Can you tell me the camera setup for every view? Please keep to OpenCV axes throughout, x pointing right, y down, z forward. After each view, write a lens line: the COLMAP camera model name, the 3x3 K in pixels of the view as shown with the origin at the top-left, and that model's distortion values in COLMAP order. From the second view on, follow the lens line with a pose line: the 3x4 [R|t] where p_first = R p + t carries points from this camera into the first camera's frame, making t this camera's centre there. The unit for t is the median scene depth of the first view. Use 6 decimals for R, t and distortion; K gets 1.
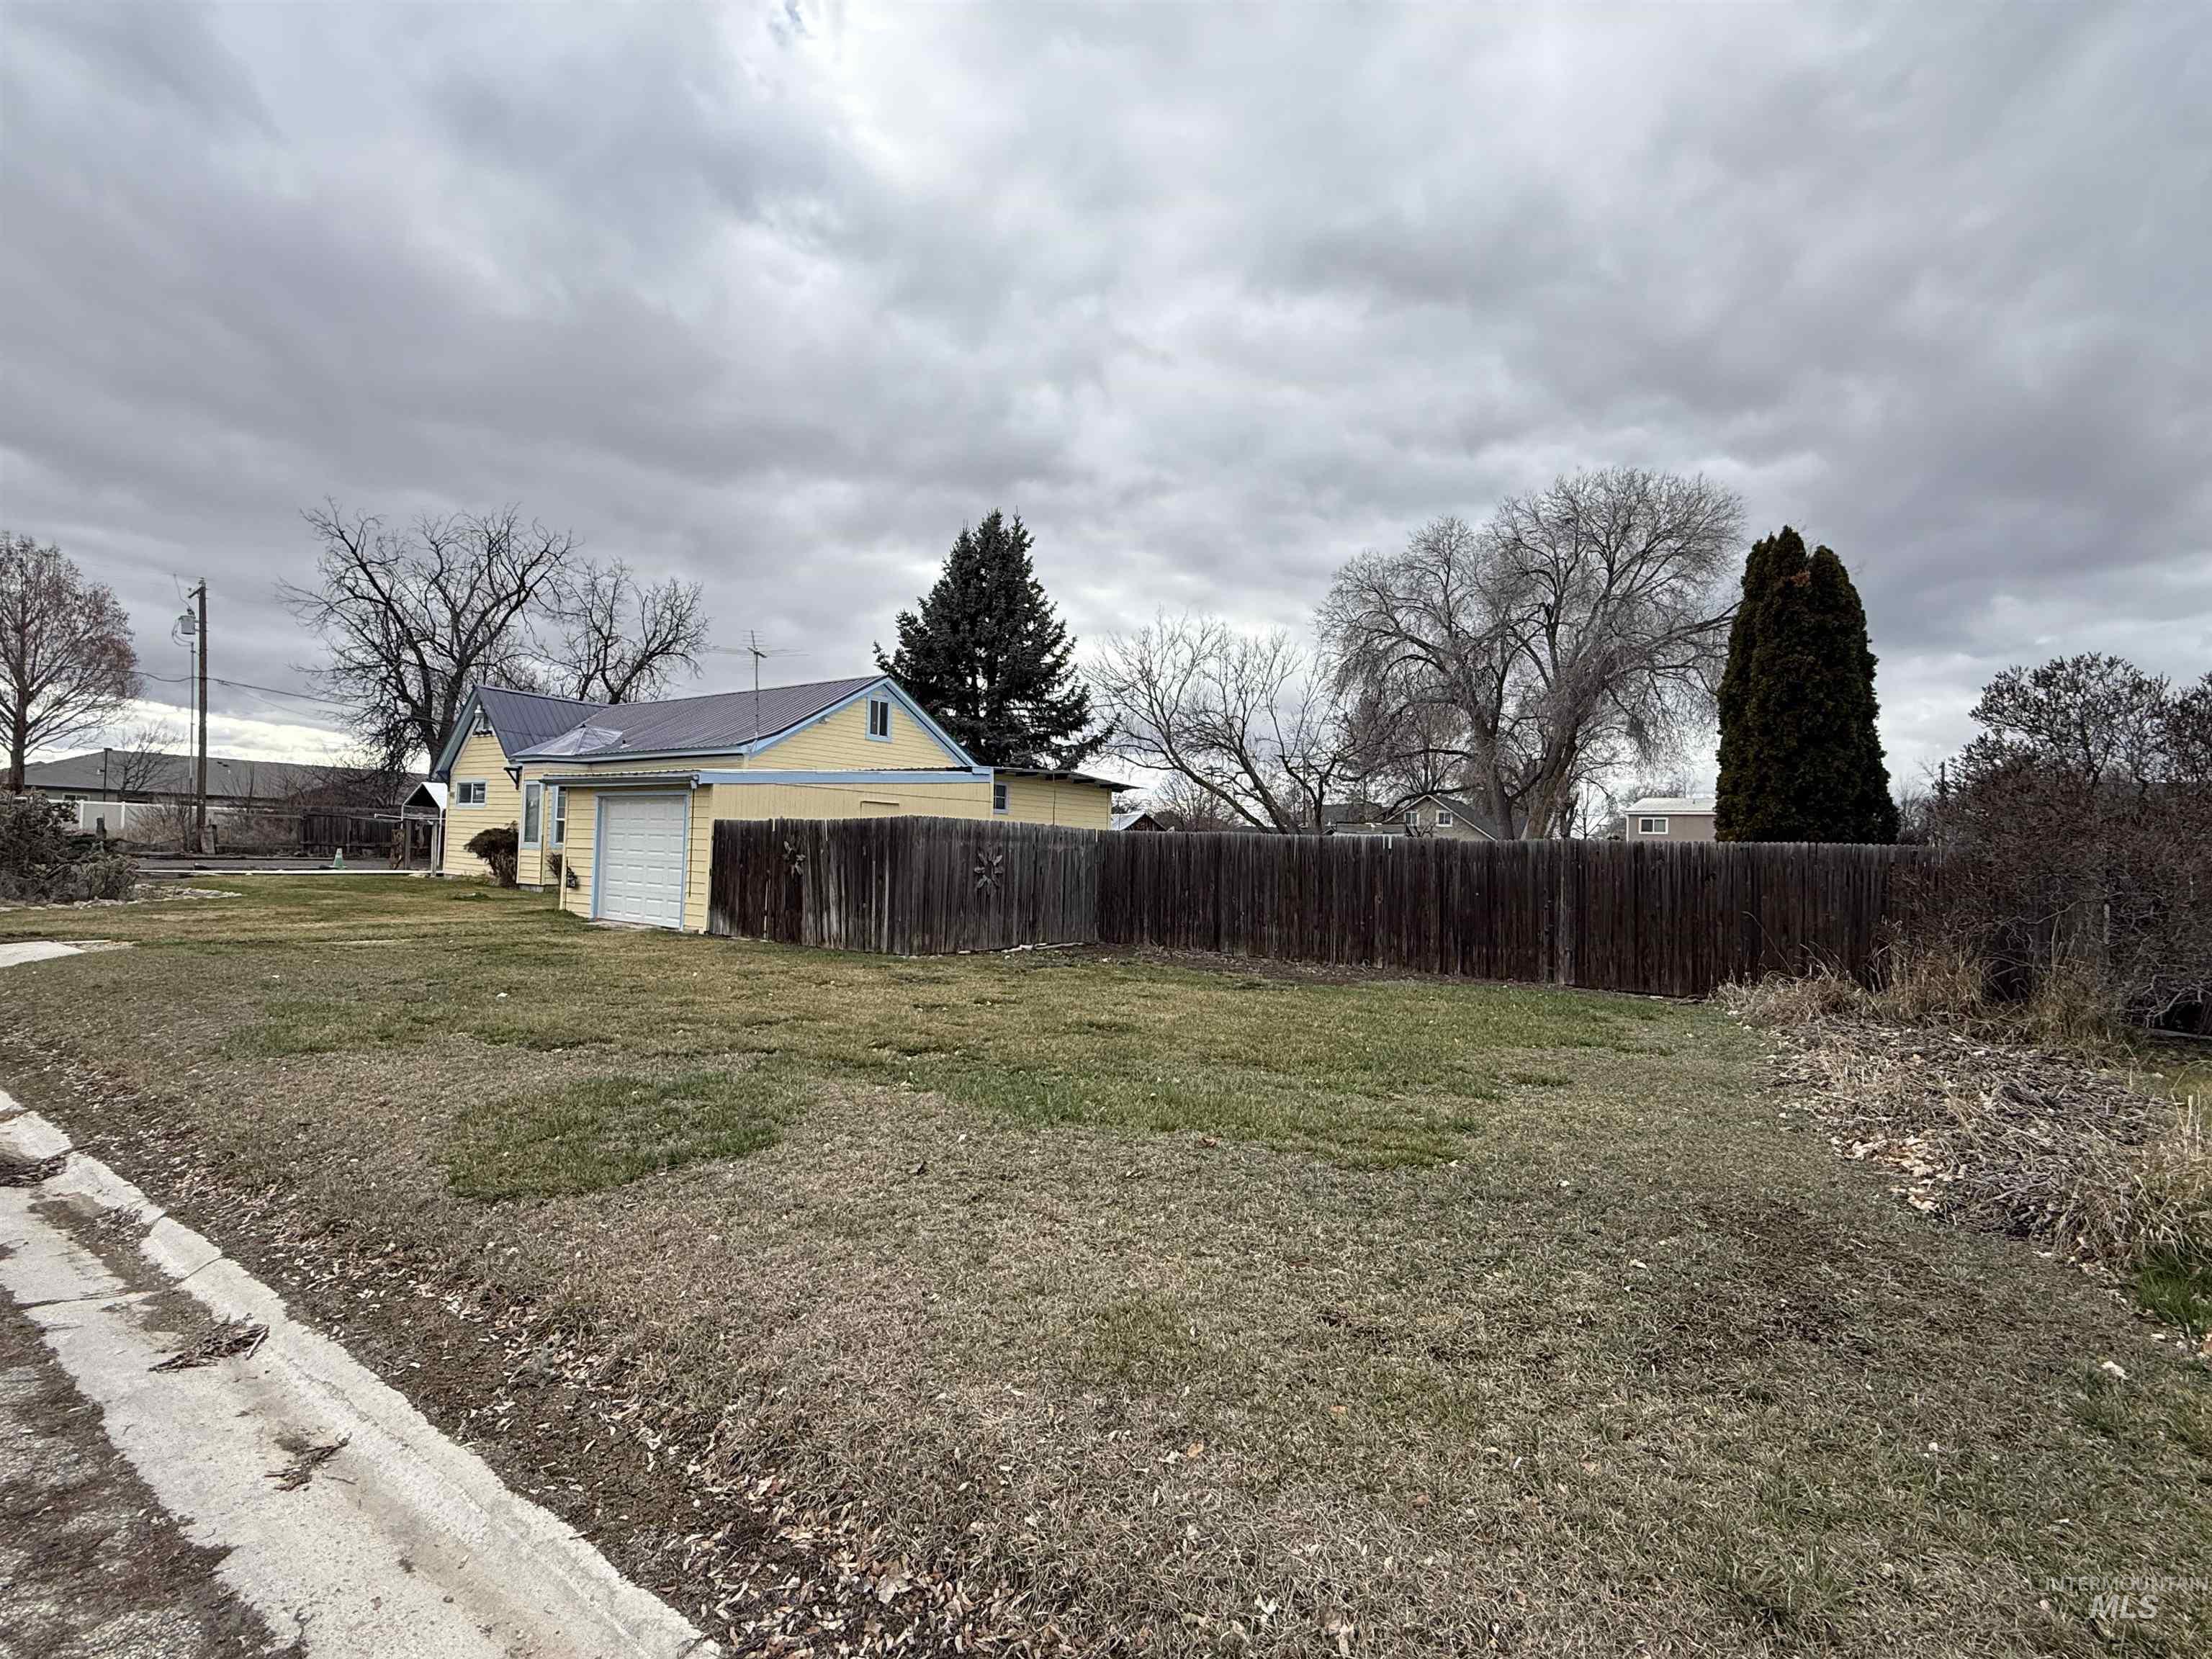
lens RADIAL K [[1028.2, 0, 1108.0], [0, 1028.2, 845.6], [0, 0, 1]] dist [-0.000863, 0.000017]
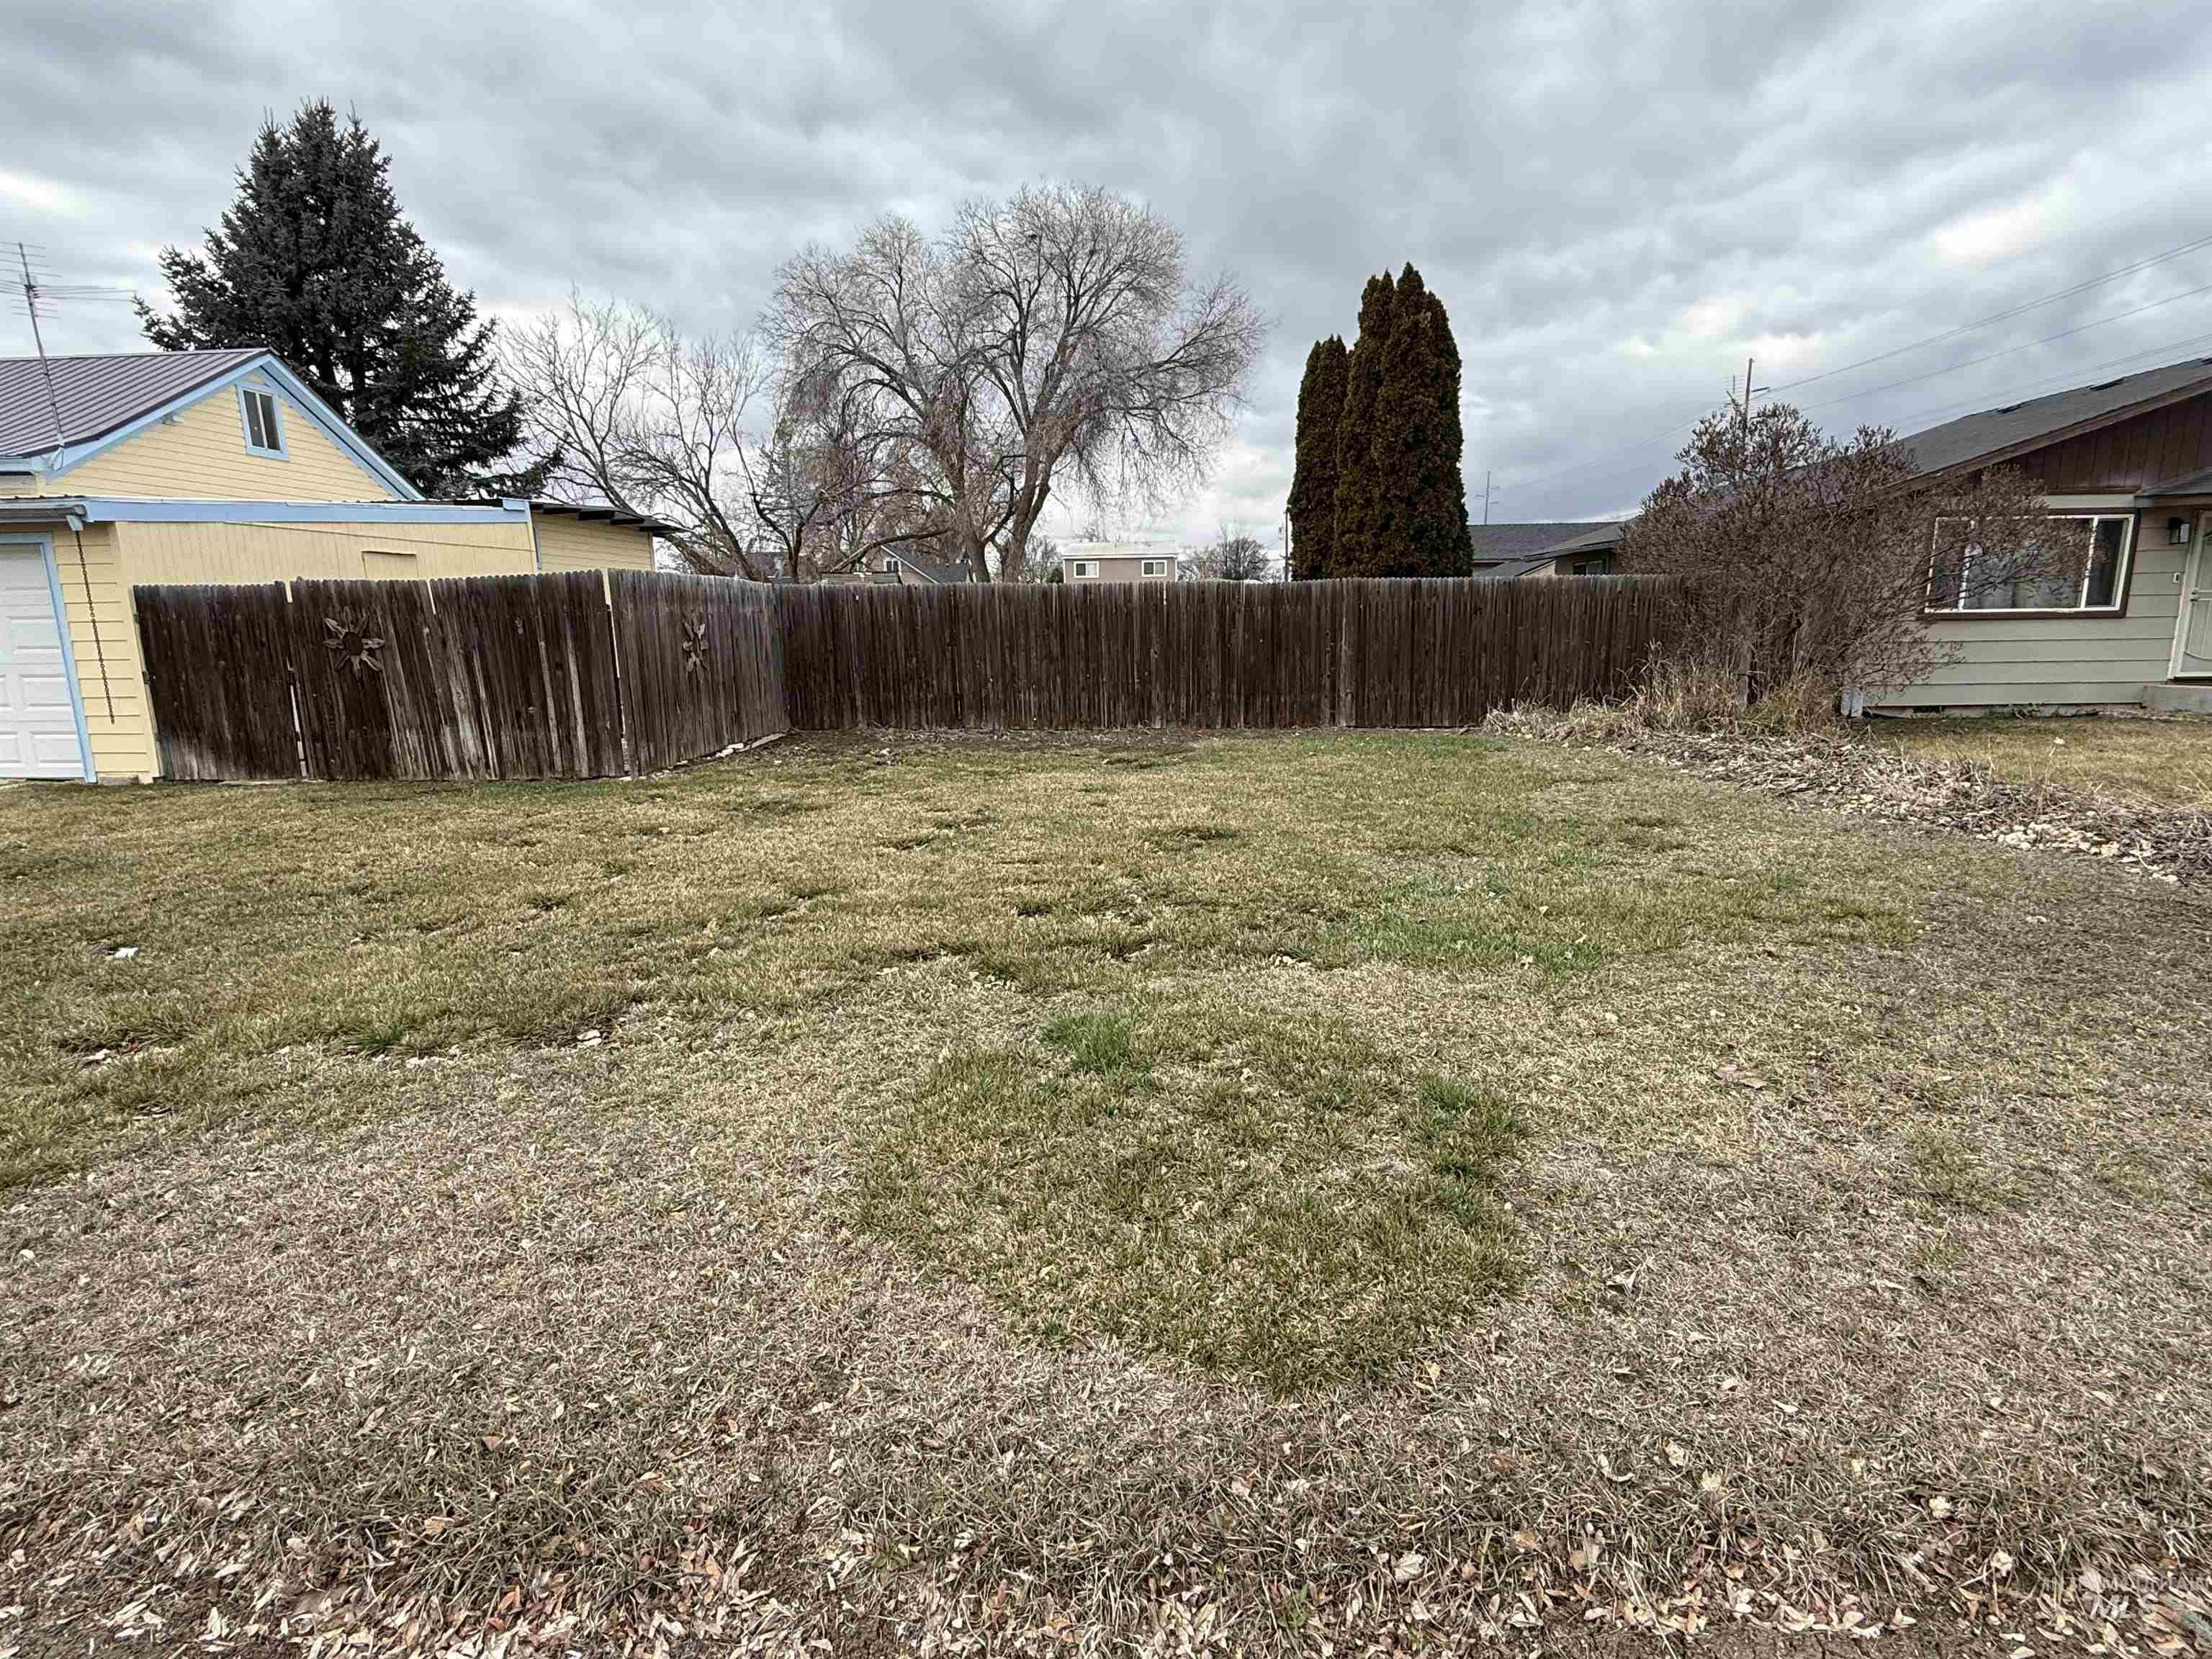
lens RADIAL K [[1070.0, 0, 1105.2], [0, 1070.0, 833.0], [0, 0, 1]] dist [0.000824, 0.000342]
pose [[0.848159, -0.147669, 0.508743, -0.237621], [0.035382, 0.974009, 0.223730, -0.005259], [-0.528558, -0.171758, 0.831340, 0.175835]]
